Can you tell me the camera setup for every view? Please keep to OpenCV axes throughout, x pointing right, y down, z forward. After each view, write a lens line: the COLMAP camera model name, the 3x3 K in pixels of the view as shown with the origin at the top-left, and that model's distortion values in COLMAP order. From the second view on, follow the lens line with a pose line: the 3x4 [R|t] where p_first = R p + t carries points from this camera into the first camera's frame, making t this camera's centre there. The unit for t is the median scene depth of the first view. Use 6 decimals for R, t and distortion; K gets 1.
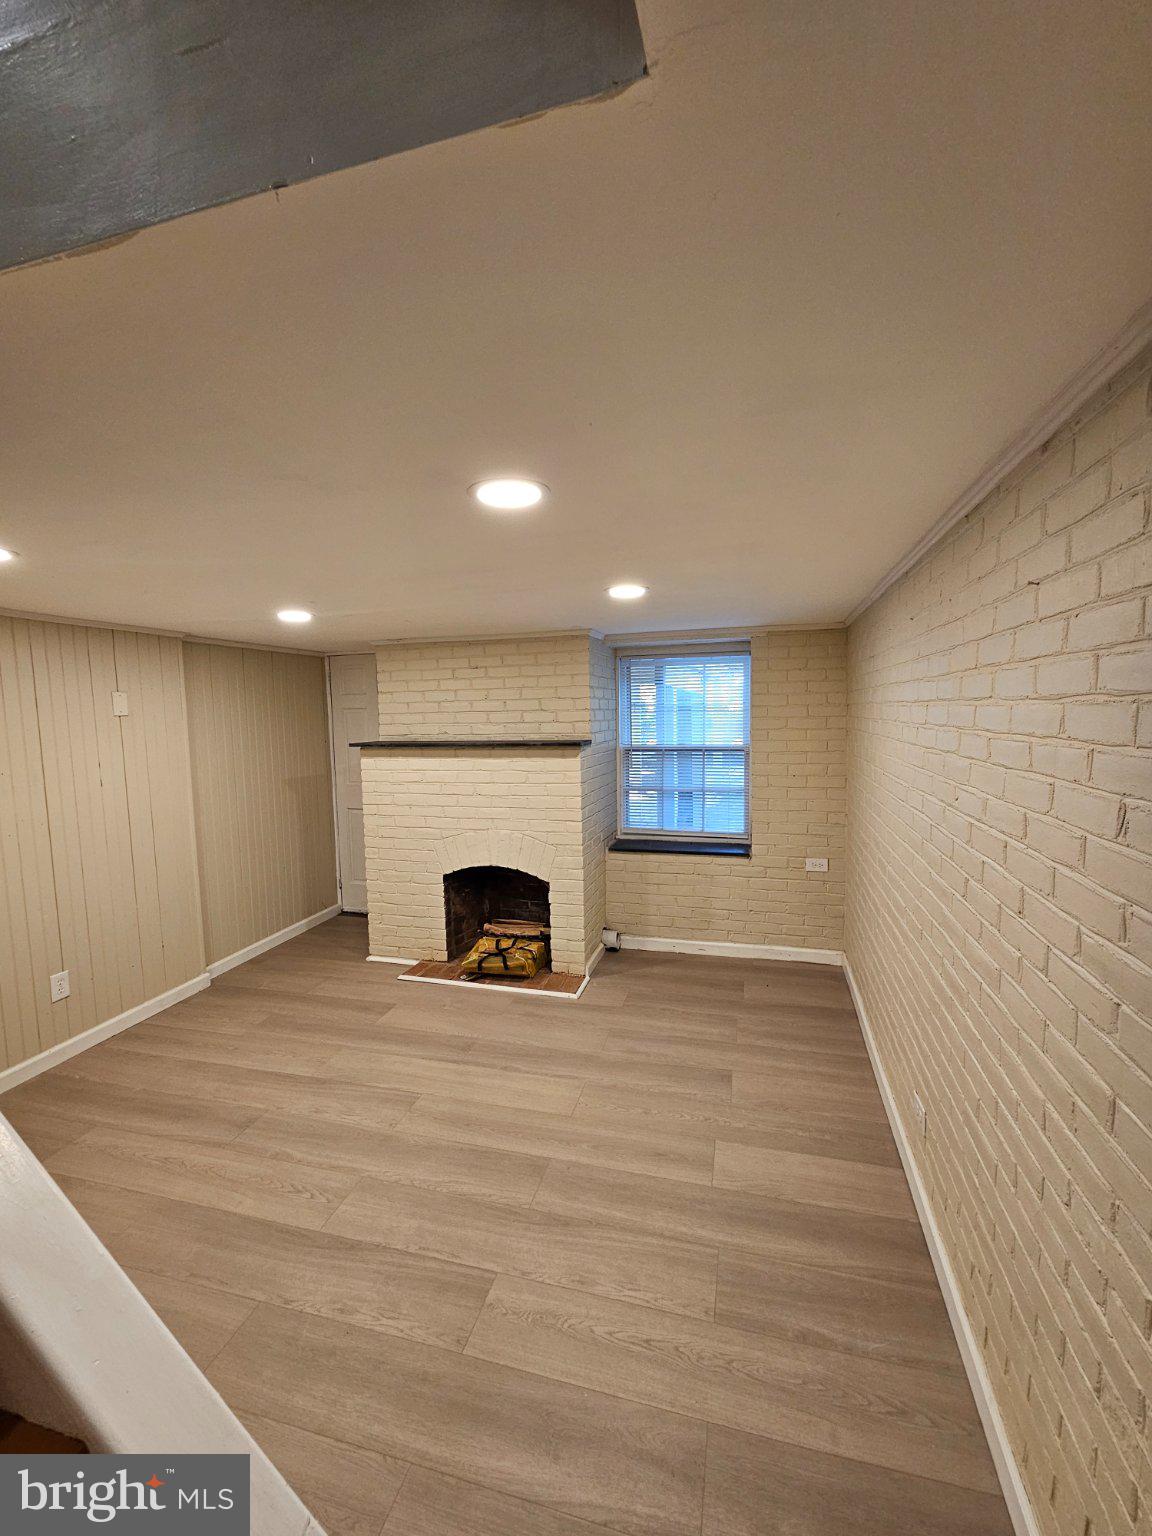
lens RADIAL K [[626.9, 0, 580.6], [0, 626.9, 766.2], [0, 0, 1]] dist [-0.004252, -0.001858]
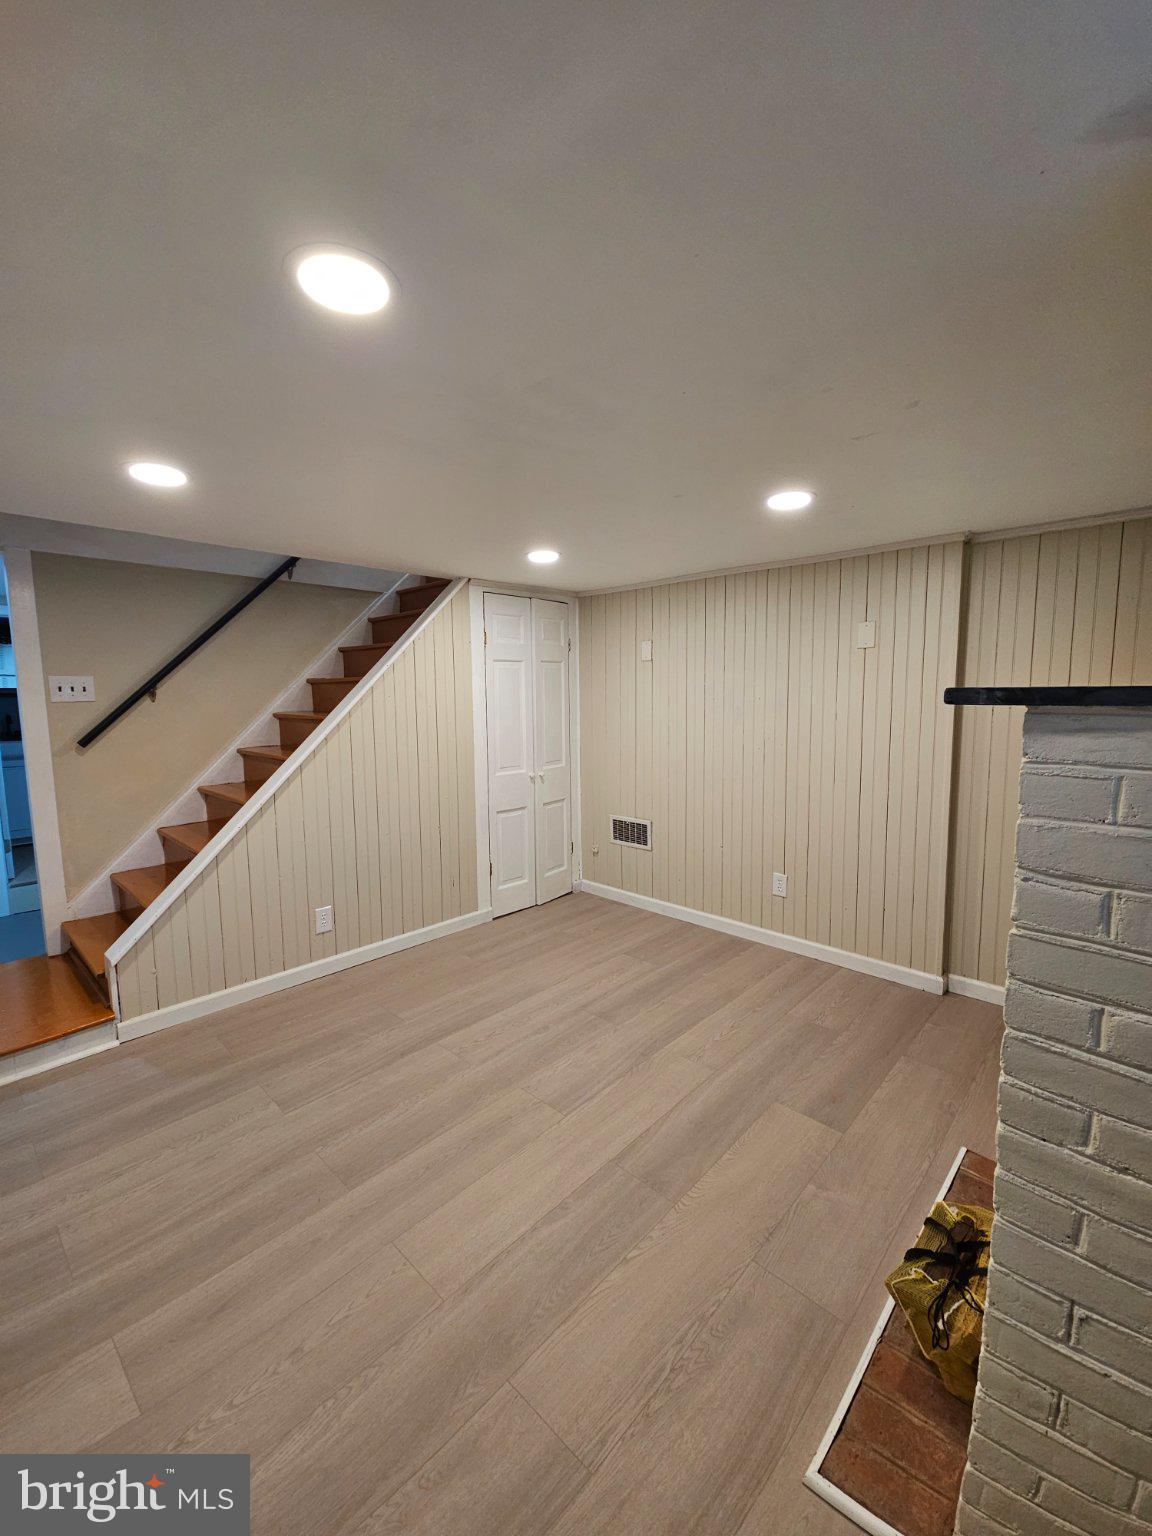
lens RADIAL K [[626.9, 0, 576.2], [0, 626.9, 760.9], [0, 0, 1]] dist [-0.004252, -0.001858]
pose [[-0.470410, 0.125905, -0.873420, 0.402830], [-0.065954, 0.981985, 0.177077, -0.065503], [0.879980, 0.140904, -0.453632, 1.394290]]
